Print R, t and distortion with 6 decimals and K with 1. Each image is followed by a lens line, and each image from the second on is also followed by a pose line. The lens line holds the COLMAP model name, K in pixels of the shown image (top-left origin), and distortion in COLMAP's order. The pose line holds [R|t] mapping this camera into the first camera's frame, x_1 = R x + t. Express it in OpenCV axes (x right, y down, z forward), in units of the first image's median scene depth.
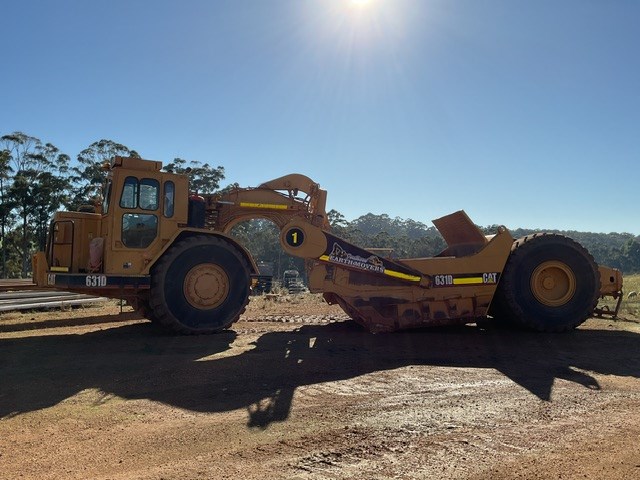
lens RADIAL K [[529.0, 0, 320.0], [0, 529.0, 240.0], [0, 0, 1]] dist [0.126022, -0.269532]
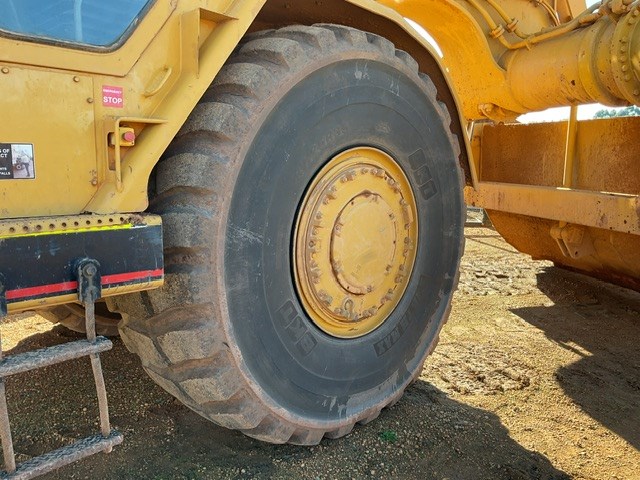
lens RADIAL K [[529.0, 0, 320.0], [0, 529.0, 240.0], [0, 0, 1]] dist [0.126022, -0.269532]
pose [[0.968298, -0.046241, 0.245479, -0.292148], [-0.005835, 0.978262, 0.207292, 0.035214], [-0.249729, -0.202153, 0.946979, 0.775212]]
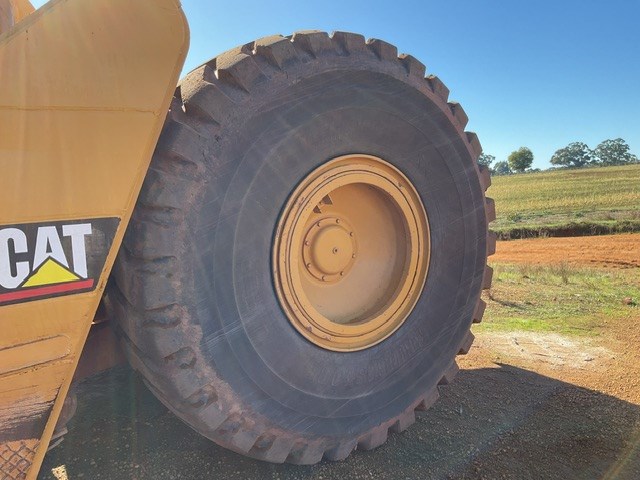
lens RADIAL K [[529.0, 0, 320.0], [0, 529.0, 240.0], [0, 0, 1]] dist [0.126022, -0.269532]
pose [[0.841399, -0.057871, 0.537307, 0.302573], [-0.020047, 0.990223, 0.138046, 0.044337], [-0.540043, -0.126924, 0.832012, 0.834258]]
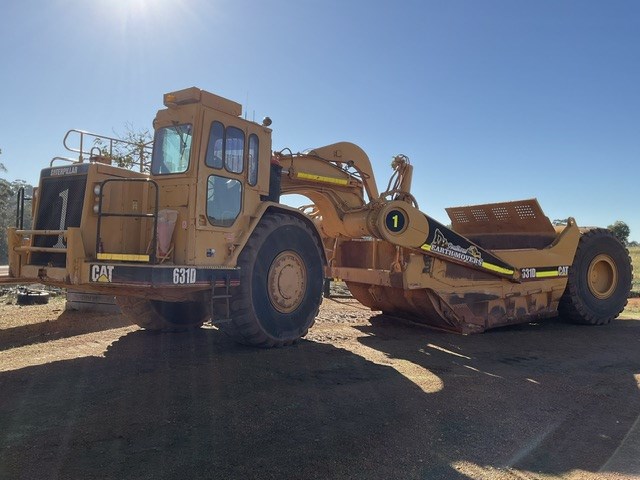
lens RADIAL K [[529.0, 0, 320.0], [0, 529.0, 240.0], [0, 0, 1]] dist [0.126022, -0.269532]
pose [[0.910682, 0.026463, 0.412260, -0.480920], [-0.039128, 0.998985, 0.022309, 0.010540], [-0.411252, -0.036447, 0.910793, 0.306045]]
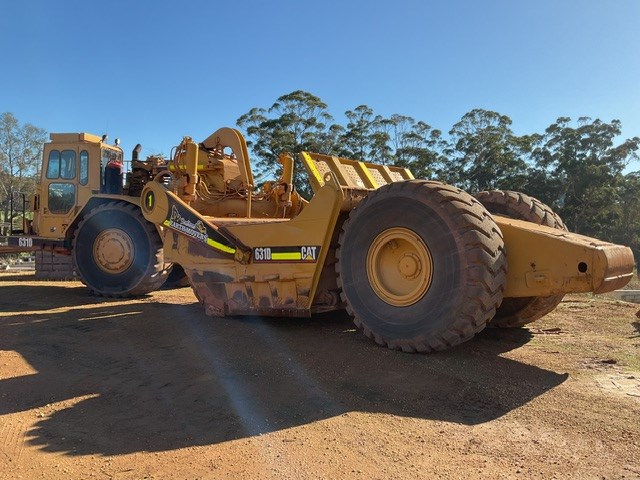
lens RADIAL K [[529.0, 0, 320.0], [0, 529.0, 240.0], [0, 0, 1]] dist [0.126022, -0.269532]
pose [[0.716982, 0.020858, -0.696780, 0.788293], [0.018707, 0.998617, 0.049143, 0.022791], [0.696841, -0.048269, 0.715600, 0.541789]]
